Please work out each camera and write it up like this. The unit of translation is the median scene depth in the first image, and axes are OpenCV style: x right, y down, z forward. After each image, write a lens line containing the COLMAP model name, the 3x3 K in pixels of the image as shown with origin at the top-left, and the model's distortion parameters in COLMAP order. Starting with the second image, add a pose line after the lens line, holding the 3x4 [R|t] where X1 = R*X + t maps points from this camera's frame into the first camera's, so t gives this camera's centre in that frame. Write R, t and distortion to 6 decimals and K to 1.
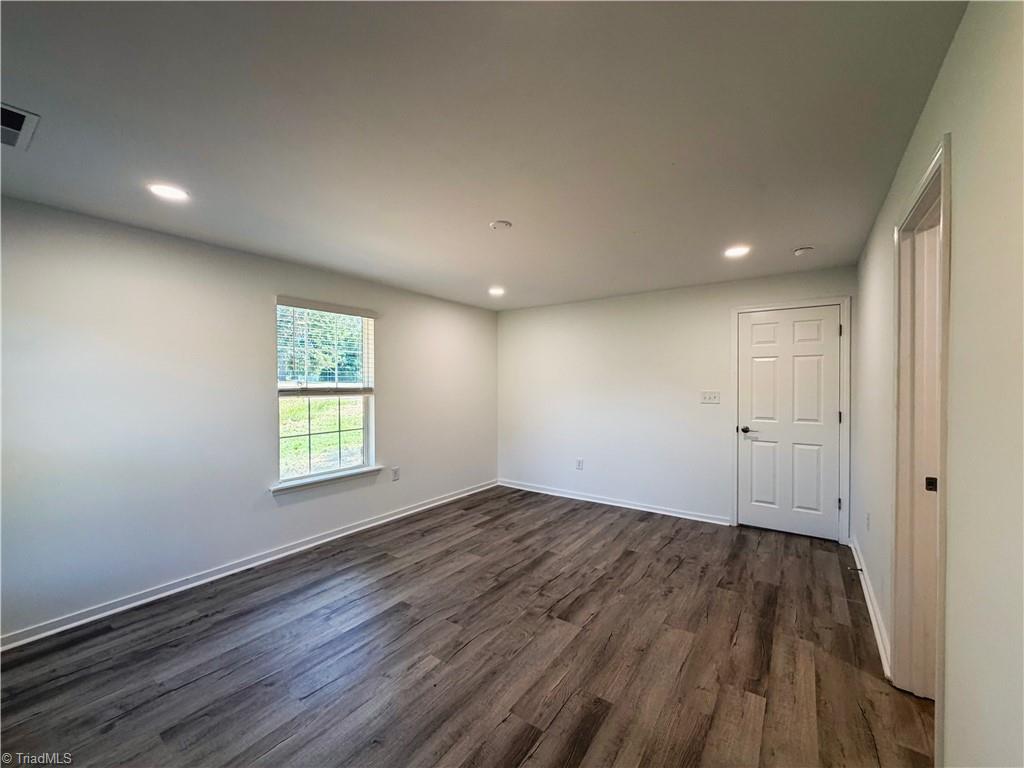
lens RADIAL K [[408.3, 0, 510.7], [0, 408.3, 382.5], [0, 0, 1]] dist [-0.002429, -0.001421]
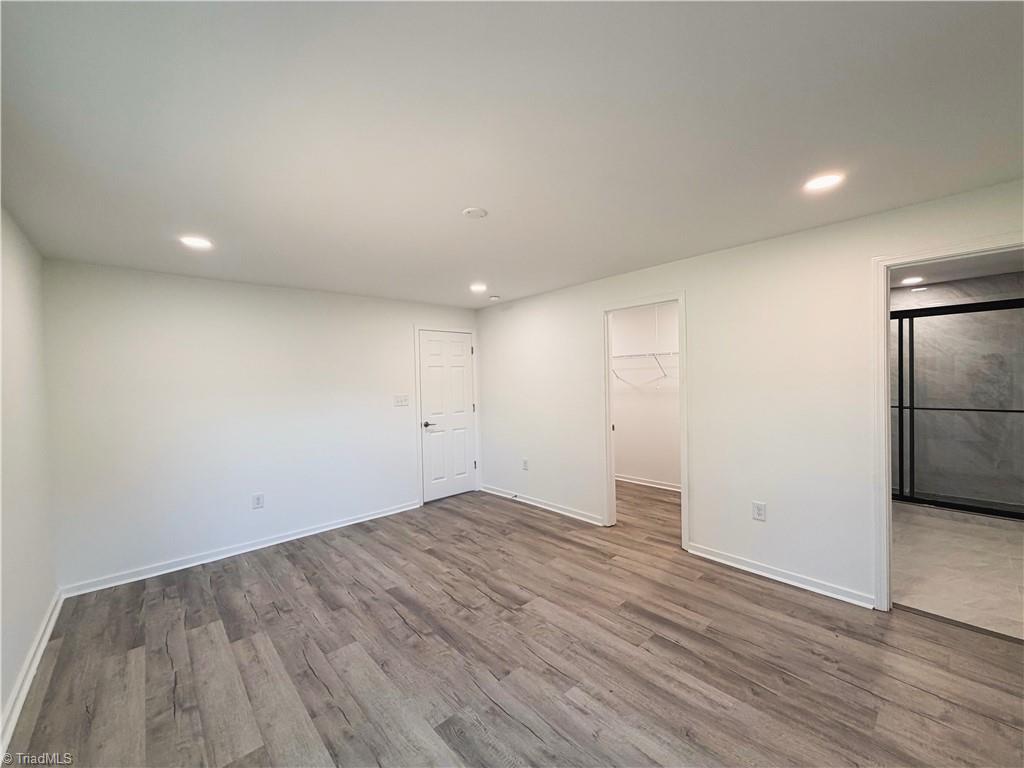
lens RADIAL K [[408.3, 0, 510.0], [0, 408.3, 389.6], [0, 0, 1]] dist [-0.002429, -0.001421]
pose [[0.216350, -0.028265, 0.975907, -0.717283], [0.027977, 0.999350, 0.022742, -0.013297], [-0.975915, 0.022383, 0.217000, 0.608264]]
